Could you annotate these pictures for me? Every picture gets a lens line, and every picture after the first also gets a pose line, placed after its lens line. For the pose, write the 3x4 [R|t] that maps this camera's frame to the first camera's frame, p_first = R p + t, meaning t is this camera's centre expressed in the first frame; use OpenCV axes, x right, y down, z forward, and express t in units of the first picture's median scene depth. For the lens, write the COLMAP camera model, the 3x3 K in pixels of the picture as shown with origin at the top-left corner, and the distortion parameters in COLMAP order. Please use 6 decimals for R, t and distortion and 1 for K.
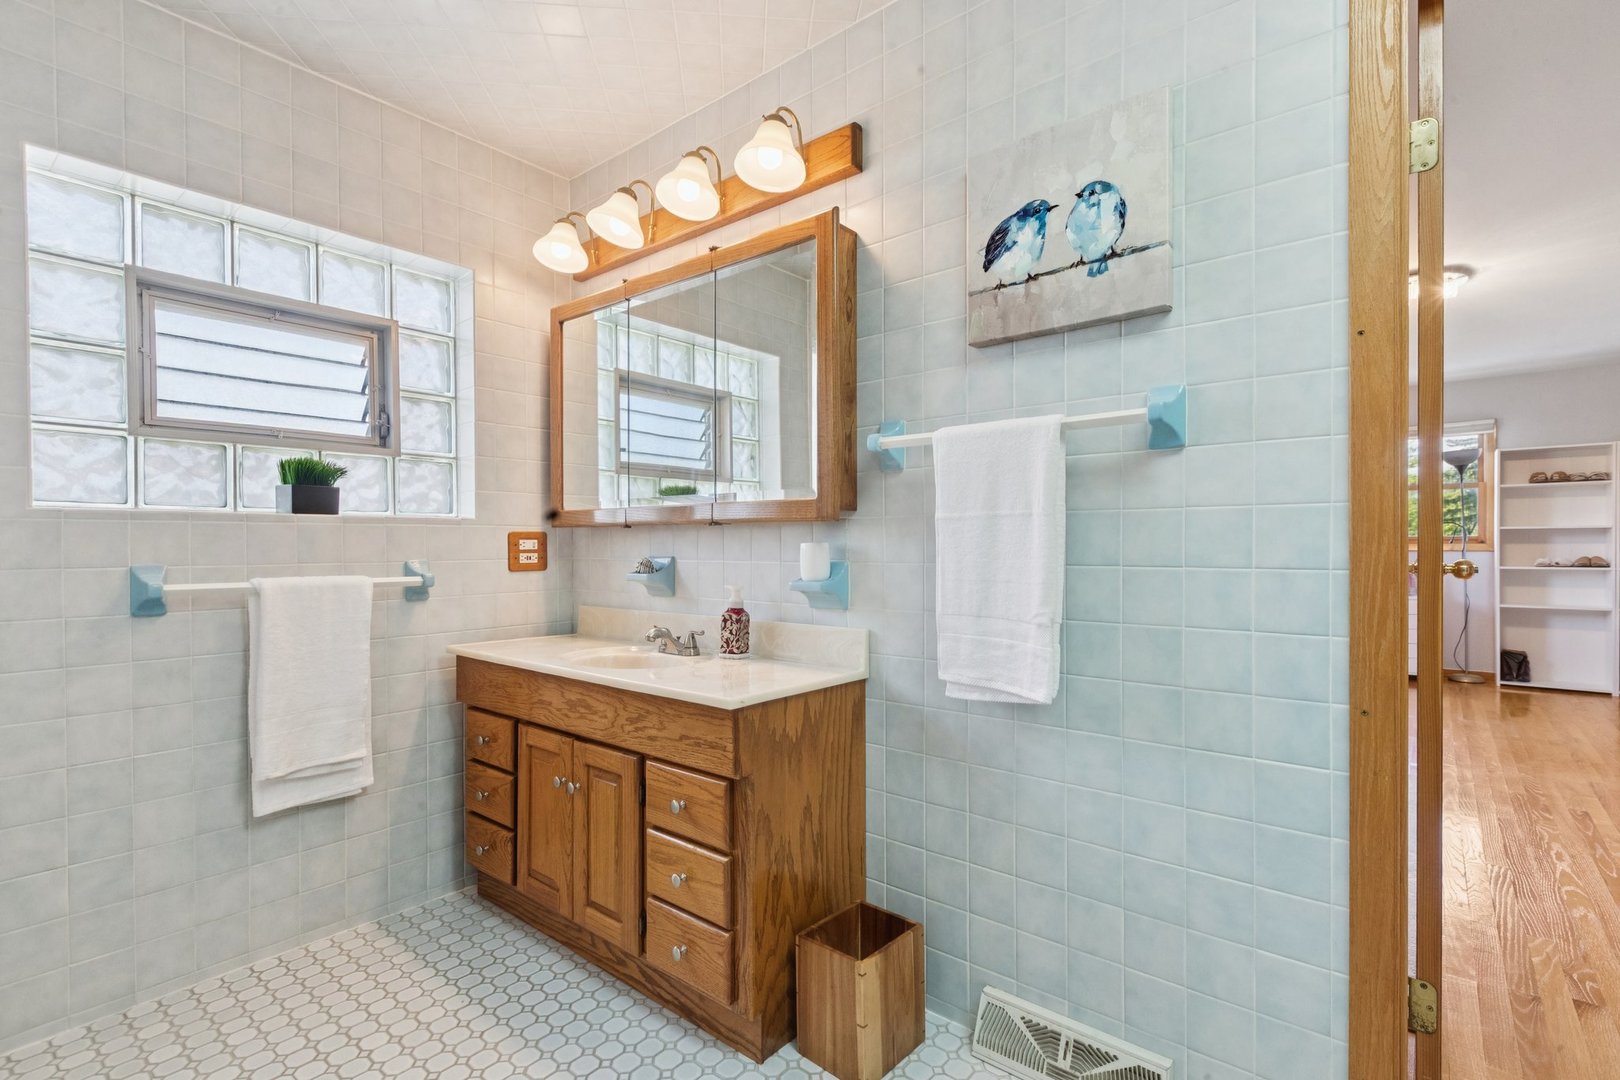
lens RADIAL K [[759.2, 0, 801.2], [0, 759.2, 548.9], [0, 0, 1]] dist [0.012673, 0.000262]
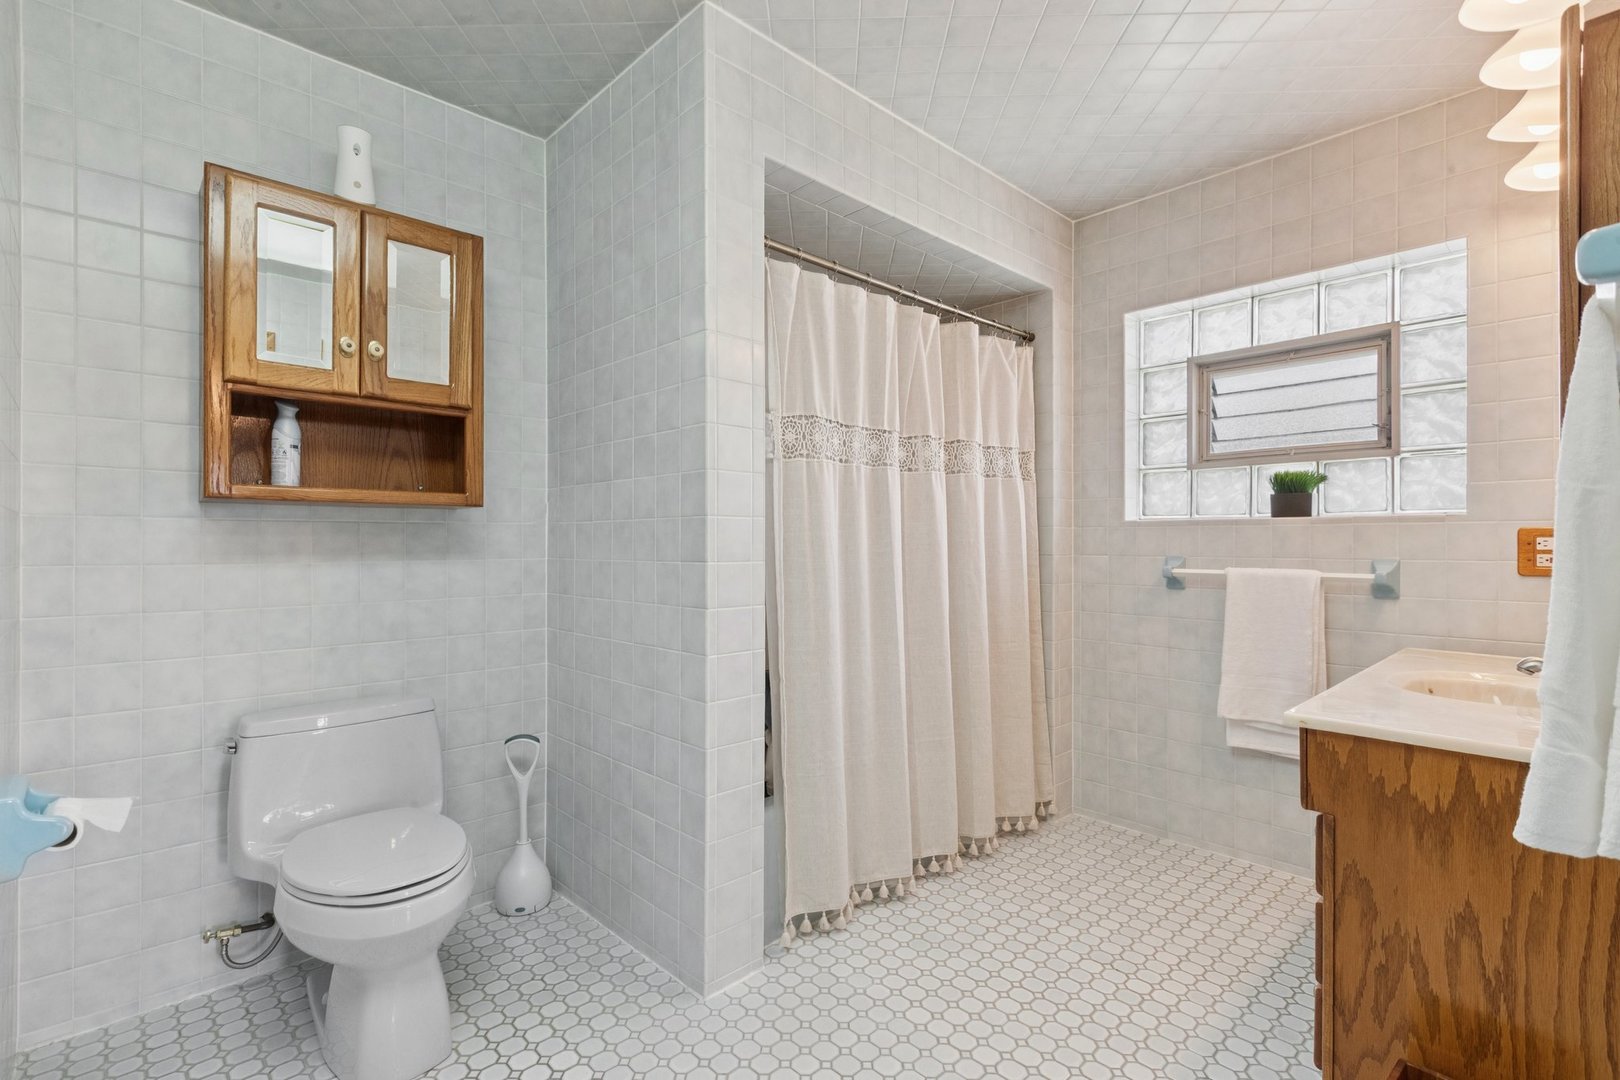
lens RADIAL K [[759.2, 0, 803.7], [0, 759.2, 535.1], [0, 0, 1]] dist [0.012673, 0.000262]
pose [[-0.113770, -0.005288, -0.993493, 0.686208], [-0.006534, 0.999968, -0.004574, -0.007283], [0.993486, 0.005971, -0.113801, 0.405172]]
